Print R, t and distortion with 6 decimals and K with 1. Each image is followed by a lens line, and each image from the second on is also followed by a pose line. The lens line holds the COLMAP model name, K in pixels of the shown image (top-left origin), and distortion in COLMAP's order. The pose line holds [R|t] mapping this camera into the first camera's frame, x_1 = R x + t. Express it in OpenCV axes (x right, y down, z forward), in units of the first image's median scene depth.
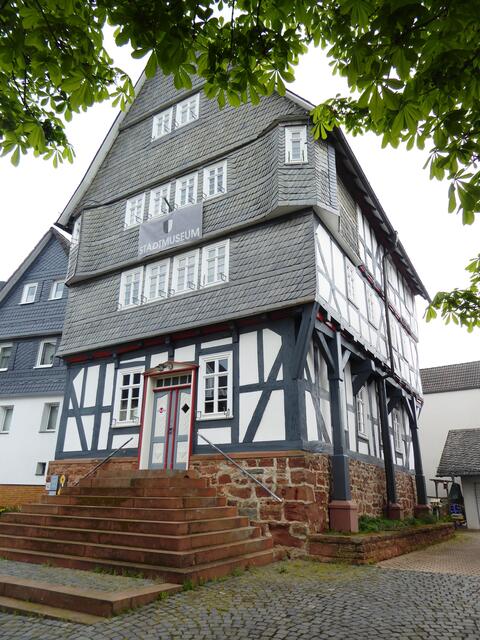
lens RADIAL K [[461.4, 0, 239.7], [0, 461.4, 318.2], [0, 0, 1]] dist [-0.013815, -0.023162]
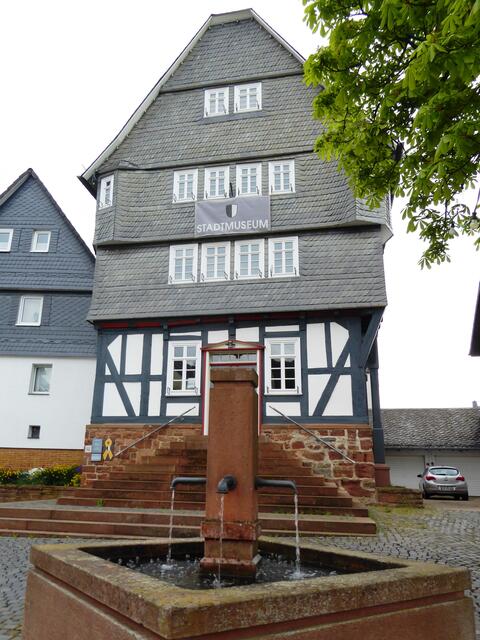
lens RADIAL K [[501.6, 0, 217.2], [0, 501.6, 328.9], [0, 0, 1]] dist [-0.018156, 0.003339]
pose [[0.940756, 0.097736, 0.324693, -0.577951], [-0.129527, 0.988524, 0.077732, -0.019844], [-0.313370, -0.115184, 0.942620, -0.107519]]
